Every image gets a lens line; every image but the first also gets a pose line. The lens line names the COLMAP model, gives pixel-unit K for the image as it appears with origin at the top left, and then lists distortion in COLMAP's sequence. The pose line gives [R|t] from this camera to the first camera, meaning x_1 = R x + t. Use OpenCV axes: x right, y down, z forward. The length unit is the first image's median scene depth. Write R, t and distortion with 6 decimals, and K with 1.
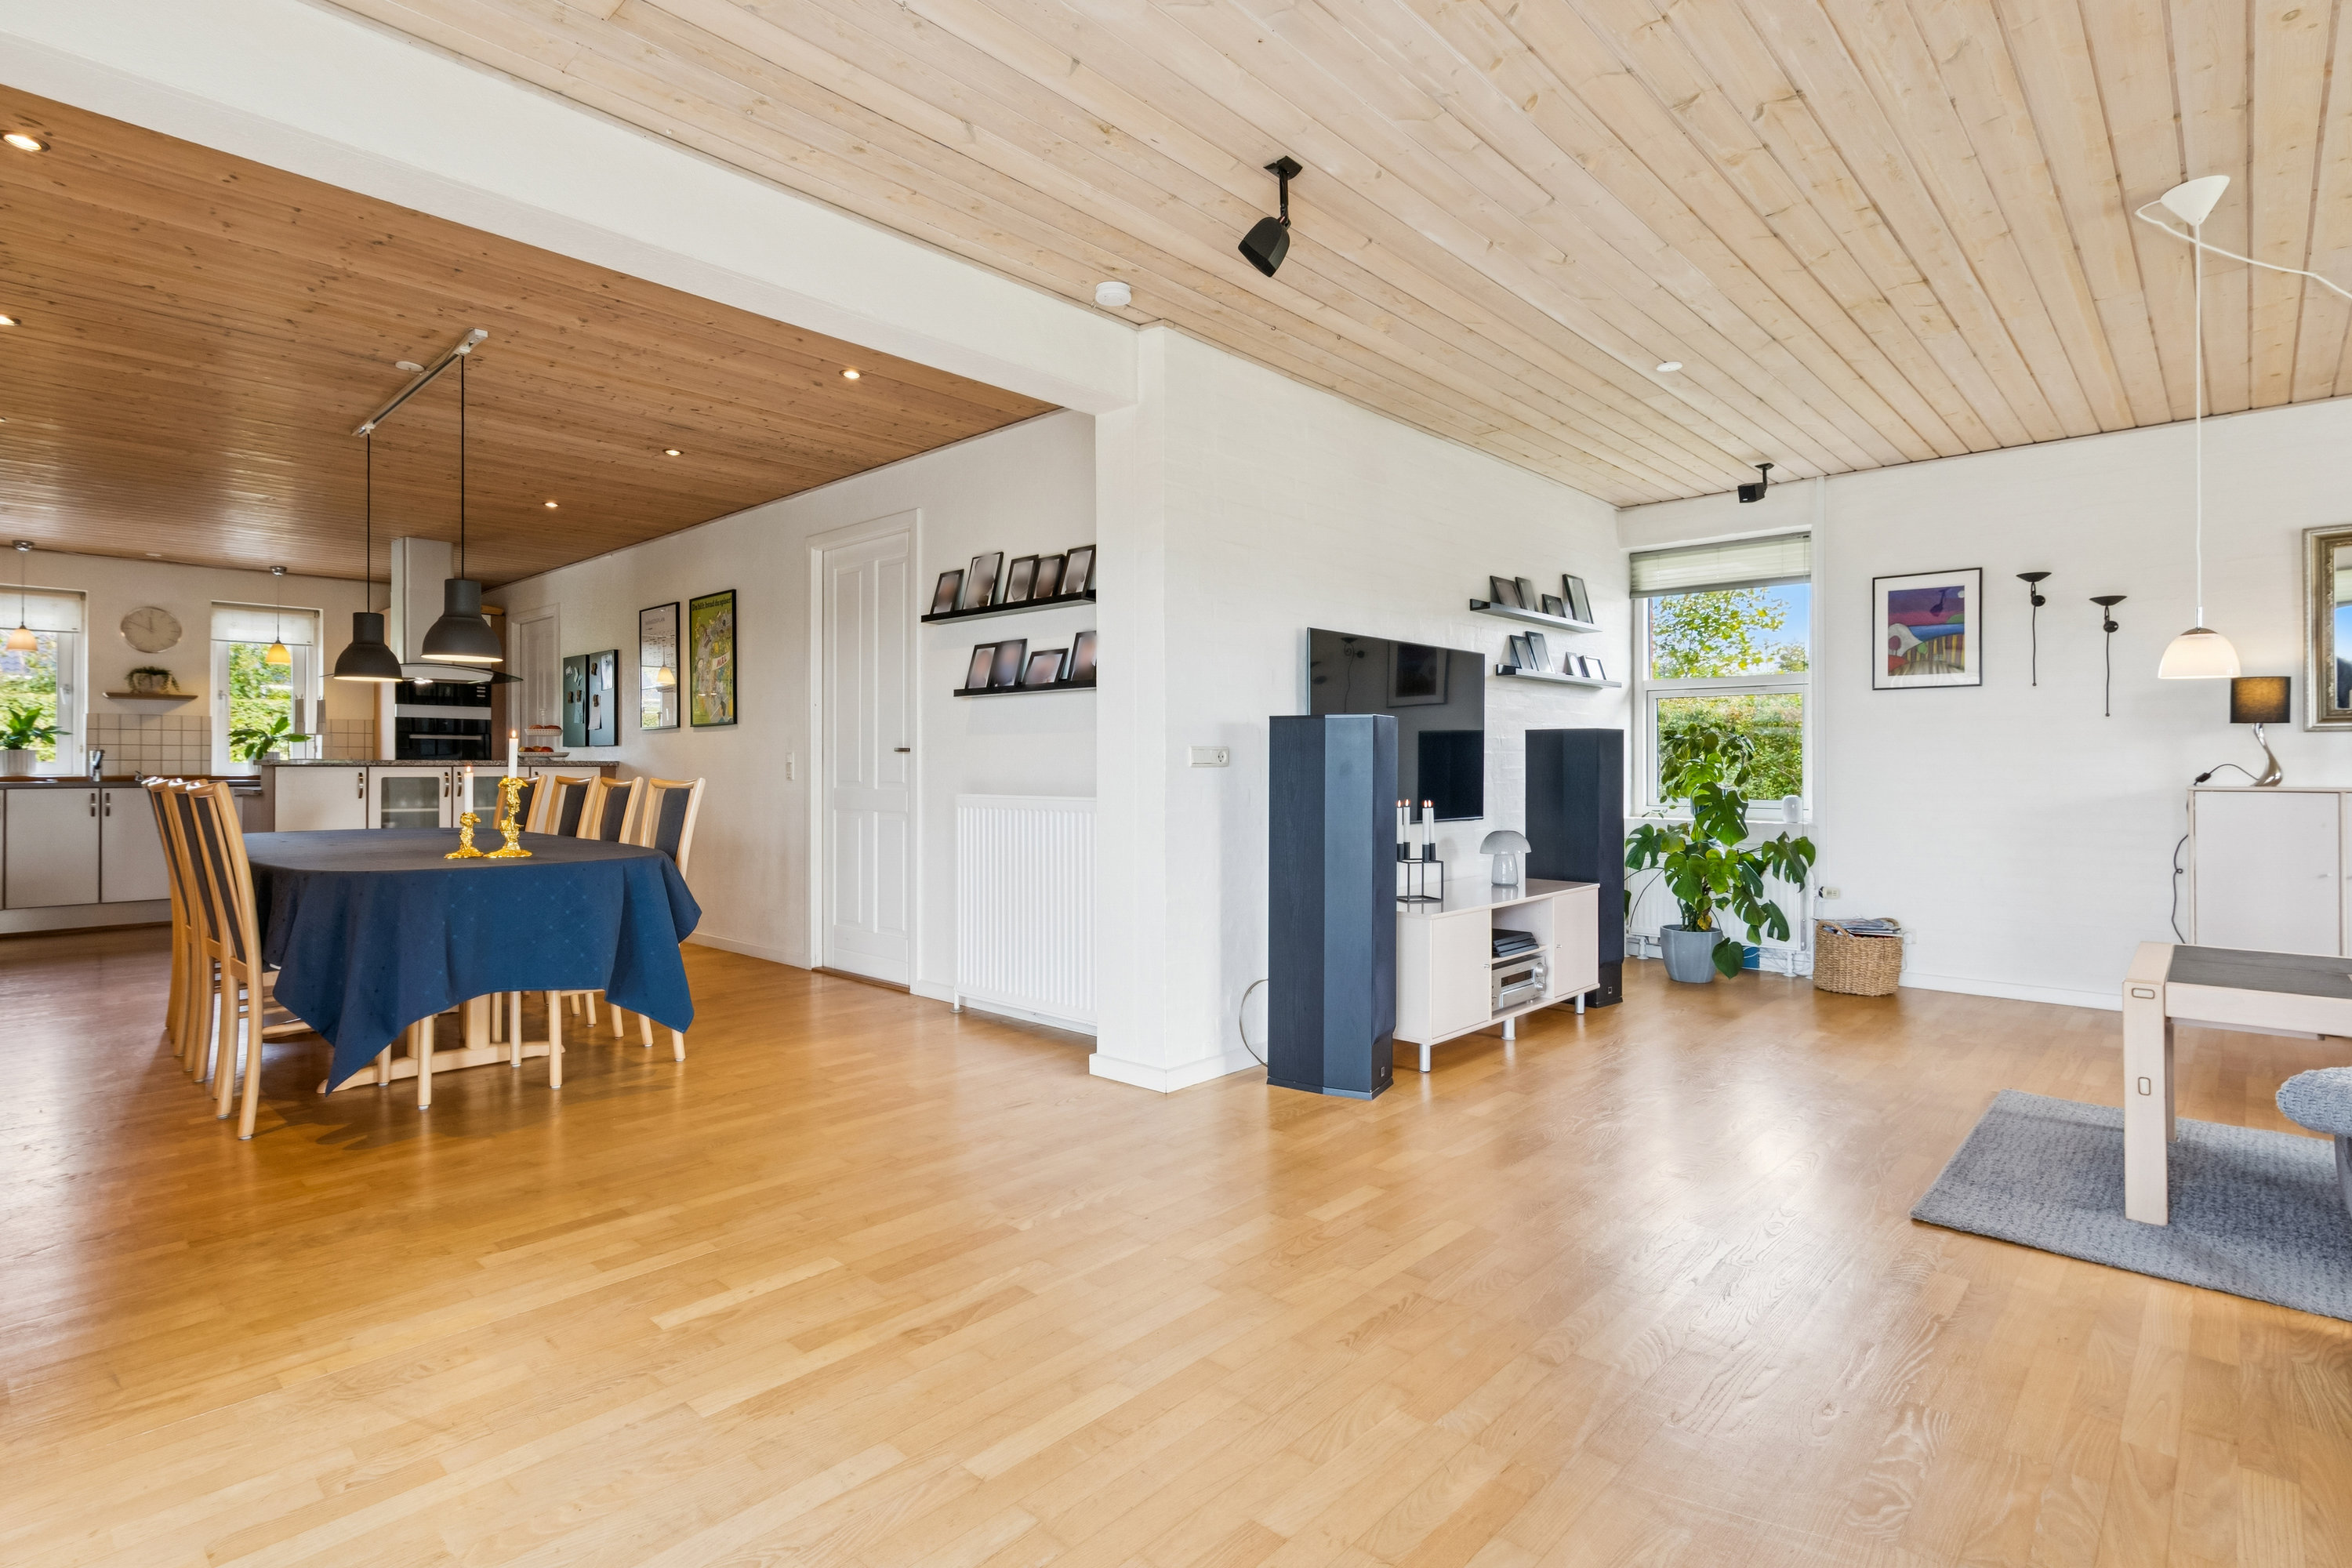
lens RADIAL K [[1153.5, 0, 1195.1], [0, 1153.5, 767.2], [0, 0, 1]] dist [0.002525, -0.000590]
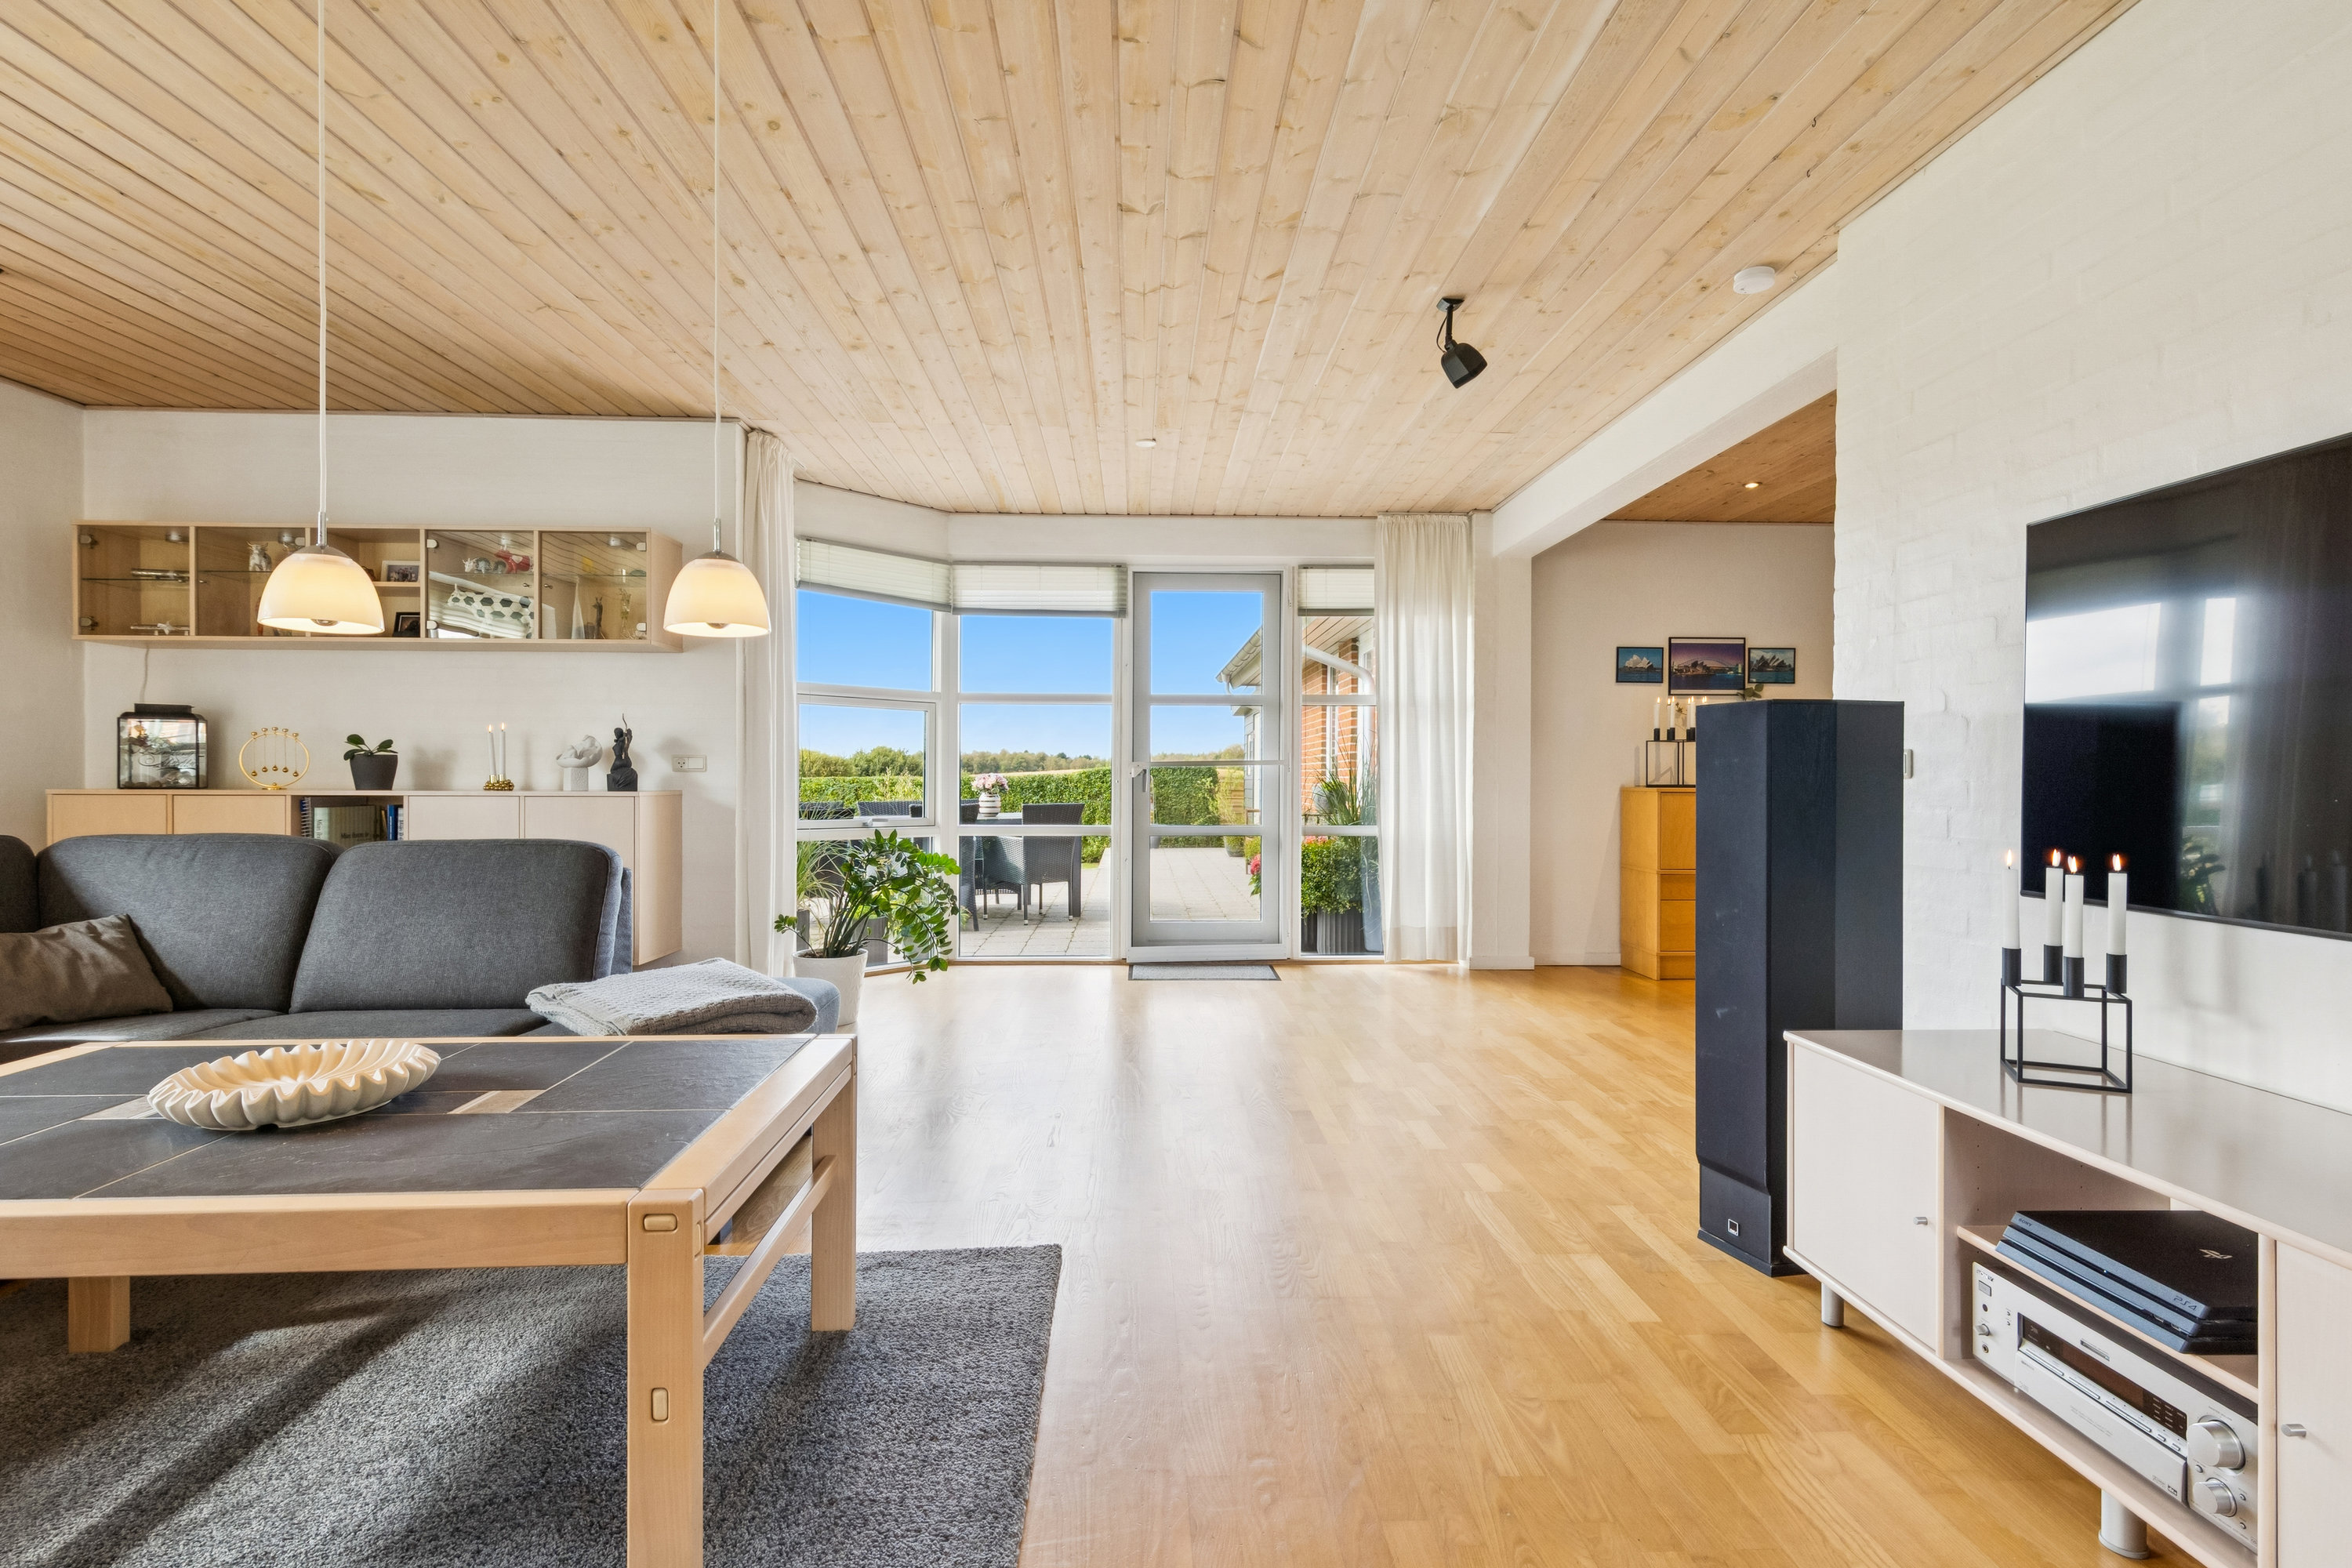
lens RADIAL K [[1144.9, 0, 1198.0], [0, 1144.9, 783.0], [0, 0, 1]] dist [0.003050, -0.000522]
pose [[-0.699667, 0.000104, -0.714469, 0.484112], [-0.006311, 0.999960, 0.006325, 0.001298], [0.714441, 0.008935, -0.699639, 0.697490]]
